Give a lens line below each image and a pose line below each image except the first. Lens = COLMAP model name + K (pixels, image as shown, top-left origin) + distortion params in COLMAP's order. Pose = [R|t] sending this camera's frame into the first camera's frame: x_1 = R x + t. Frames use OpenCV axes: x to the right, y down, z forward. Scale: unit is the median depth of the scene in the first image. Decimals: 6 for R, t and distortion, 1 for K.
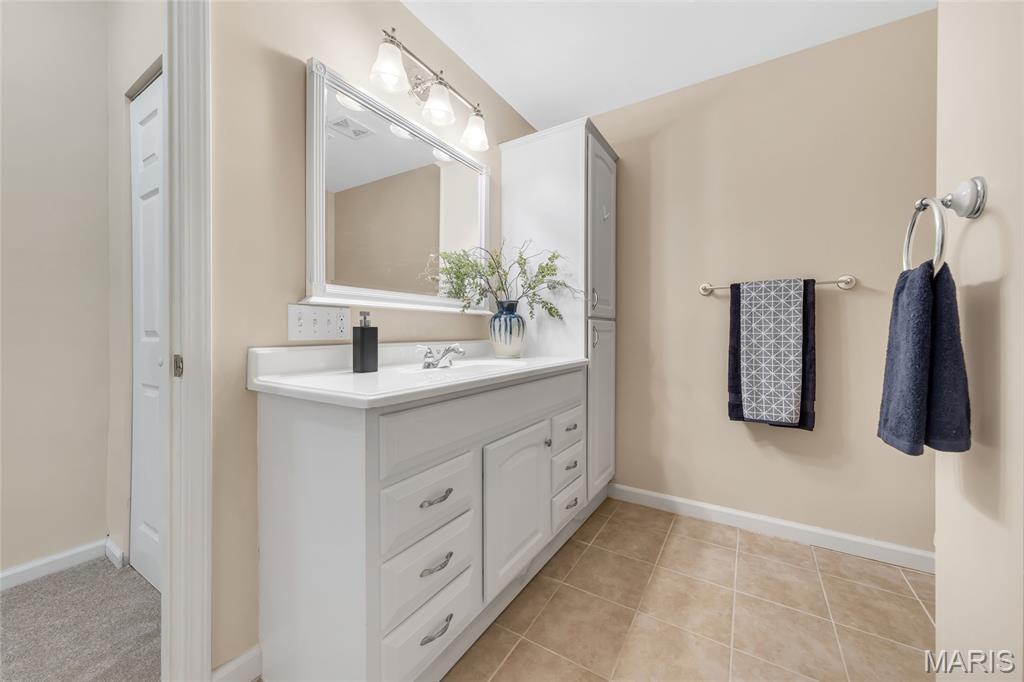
lens RADIAL K [[358.3, 0, 512.8], [0, 358.3, 332.6], [0, 0, 1]] dist [0.001732, 0.000115]
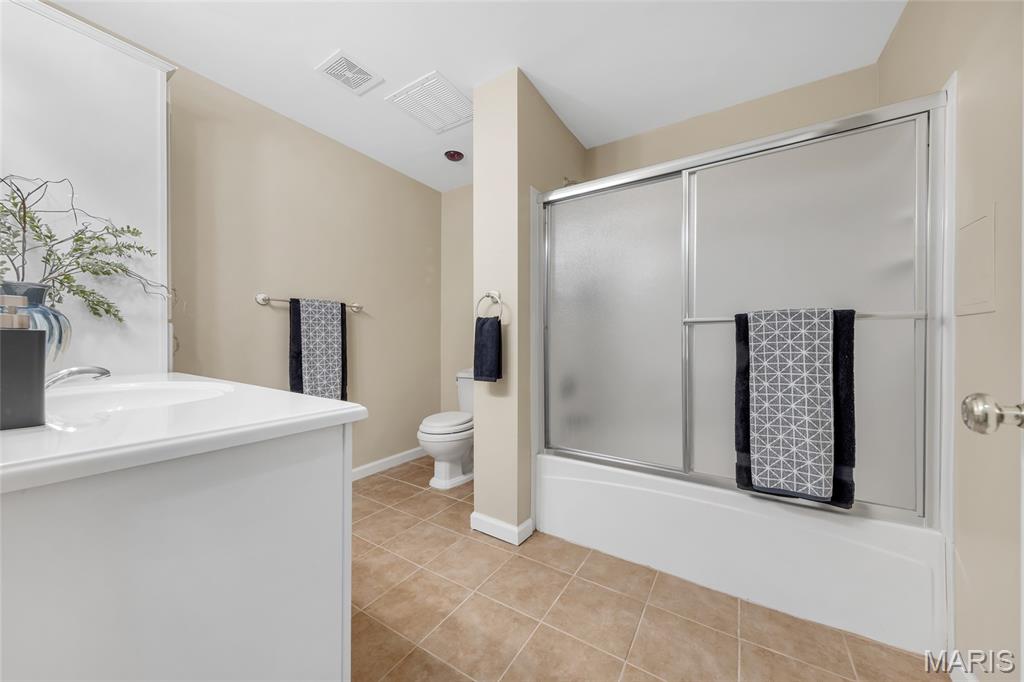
lens RADIAL K [[358.3, 0, 513.2], [0, 358.3, 341.4], [0, 0, 1]] dist [0.001732, 0.000115]
pose [[0.045694, -0.006149, 0.998937, -0.597278], [0.000923, 0.999981, 0.006113, -0.000955], [-0.998955, 0.000643, 0.045699, 0.241817]]
